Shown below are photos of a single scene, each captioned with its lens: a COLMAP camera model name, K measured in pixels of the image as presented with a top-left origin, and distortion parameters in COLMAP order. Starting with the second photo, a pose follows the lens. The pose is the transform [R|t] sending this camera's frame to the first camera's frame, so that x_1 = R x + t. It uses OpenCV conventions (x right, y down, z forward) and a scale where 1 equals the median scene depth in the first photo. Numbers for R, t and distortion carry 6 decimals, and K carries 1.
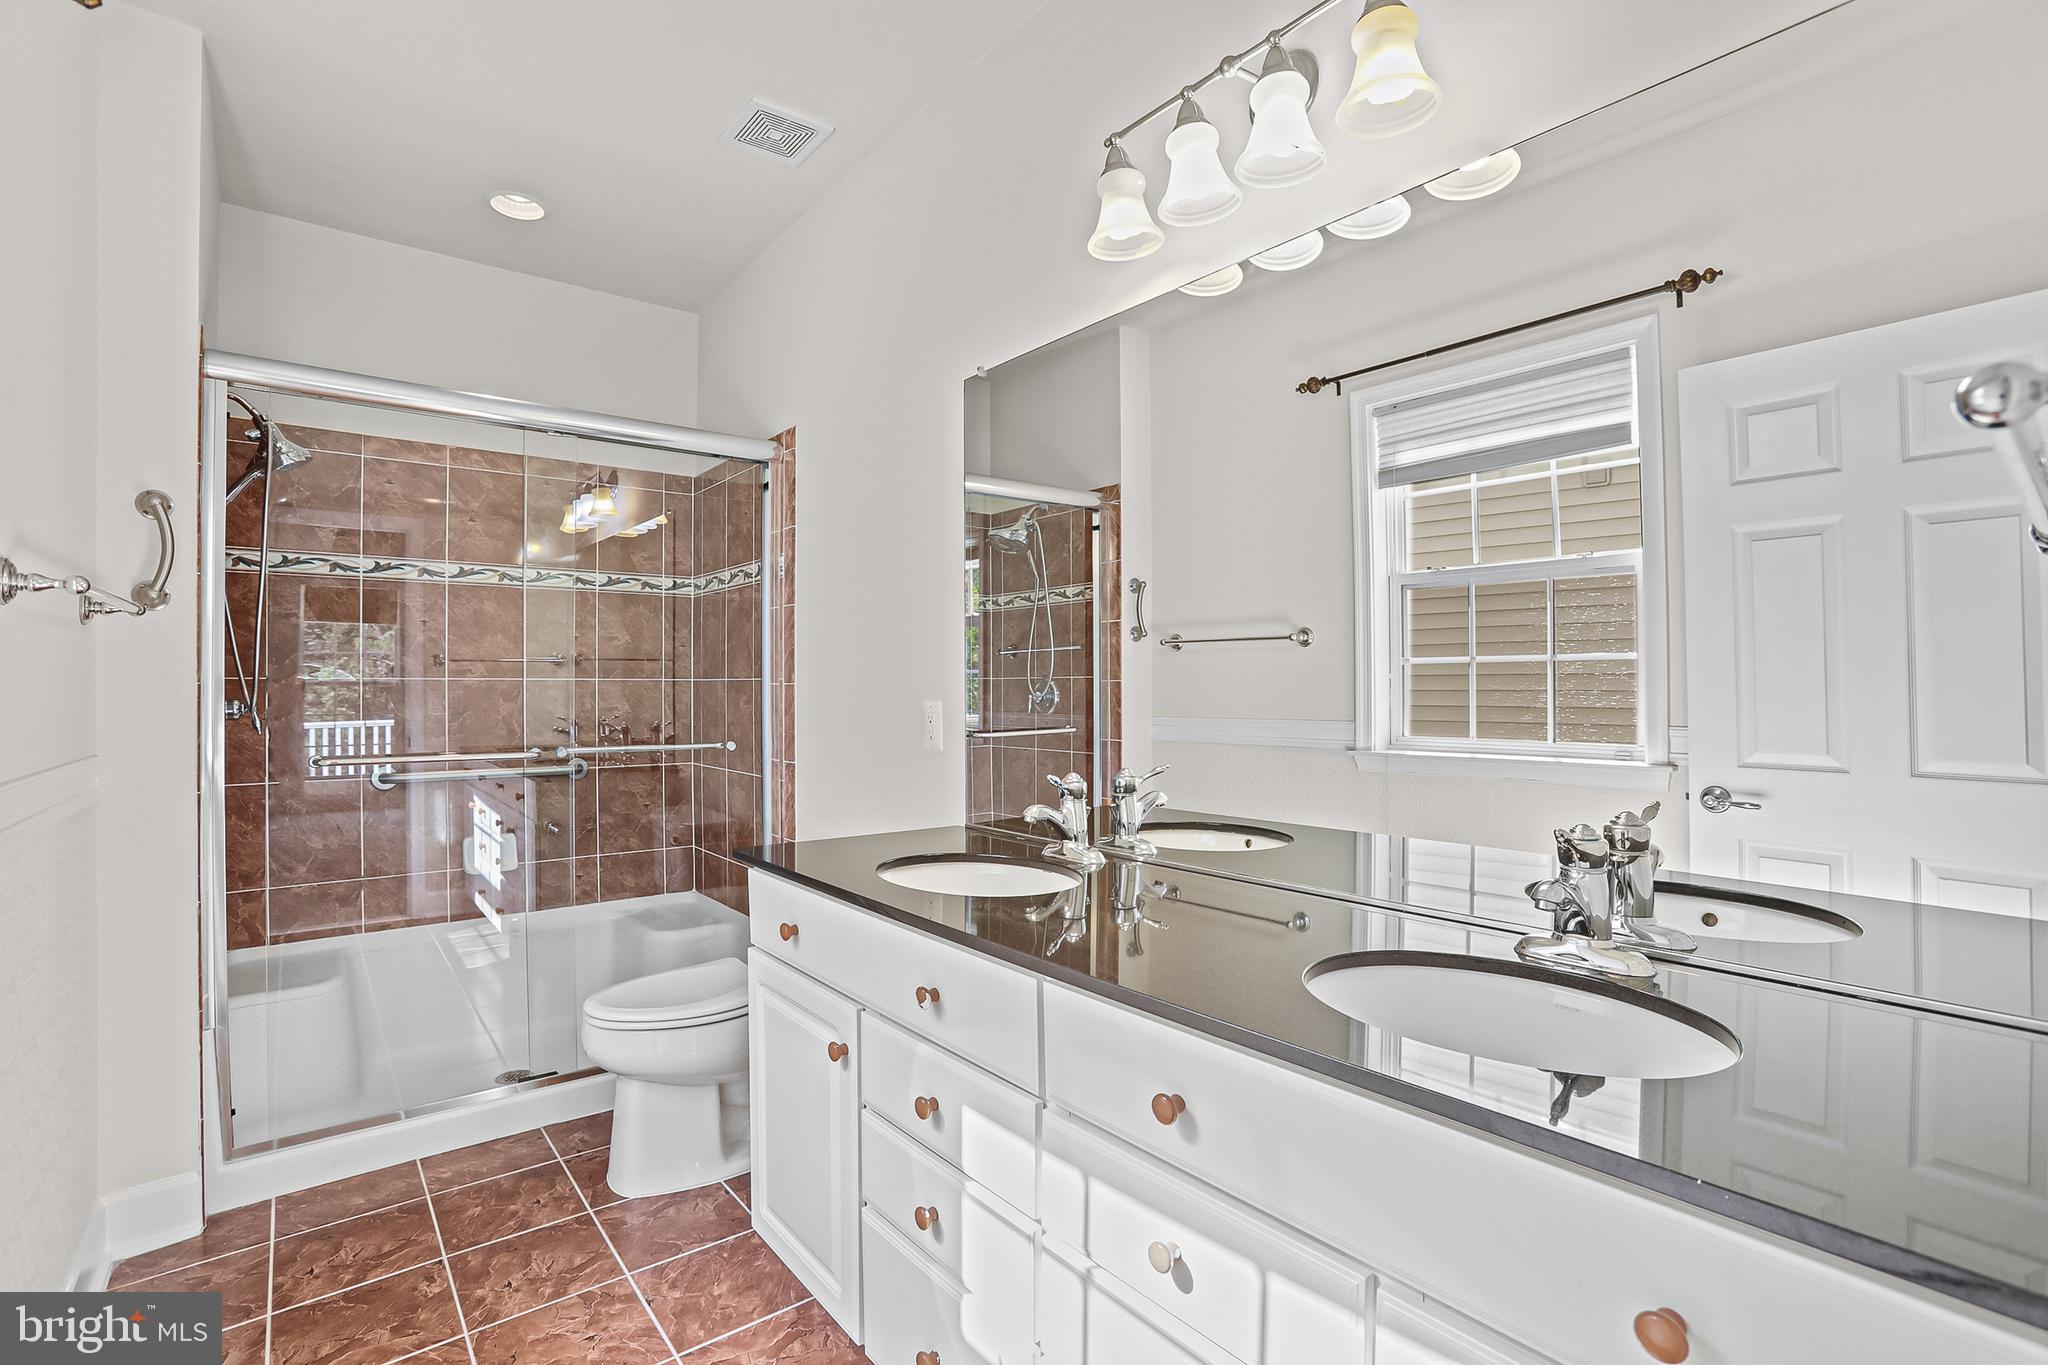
lens RADIAL K [[932.3, 0, 1013.7], [0, 932.3, 680.8], [0, 0, 1]] dist [-0.073017, 0.025018]
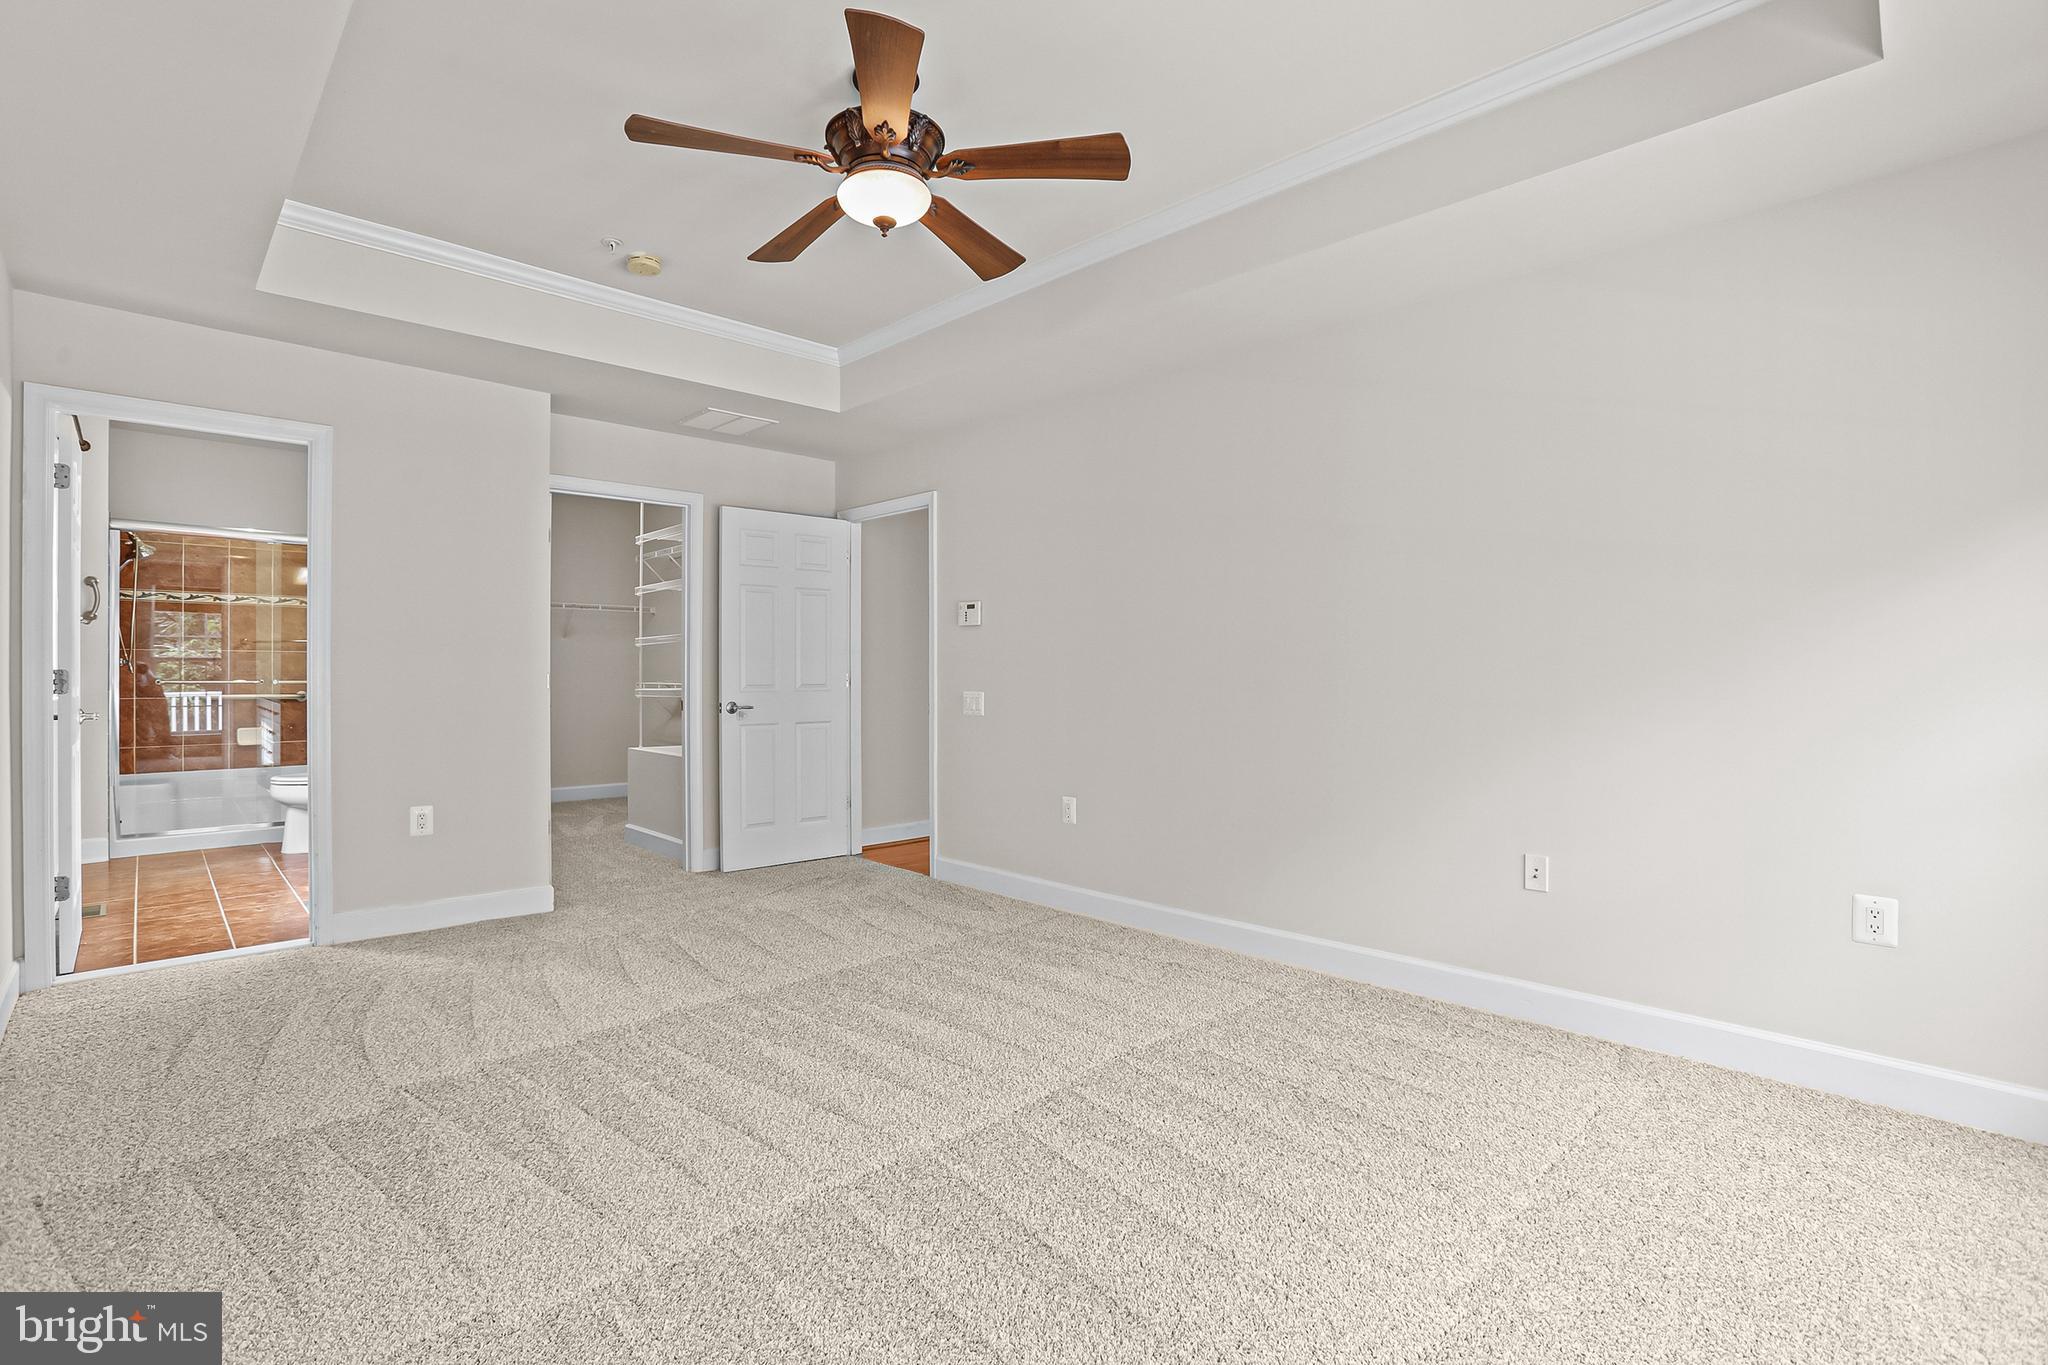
lens RADIAL K [[932.3, 0, 1013.7], [0, 932.3, 680.8], [0, 0, 1]] dist [-0.073017, 0.025018]
pose [[0.996008, 0.005236, 0.089115, 1.224201], [-0.006227, 0.999922, 0.010845, 0.042447], [-0.089052, -0.011356, 0.995962, -1.491433]]
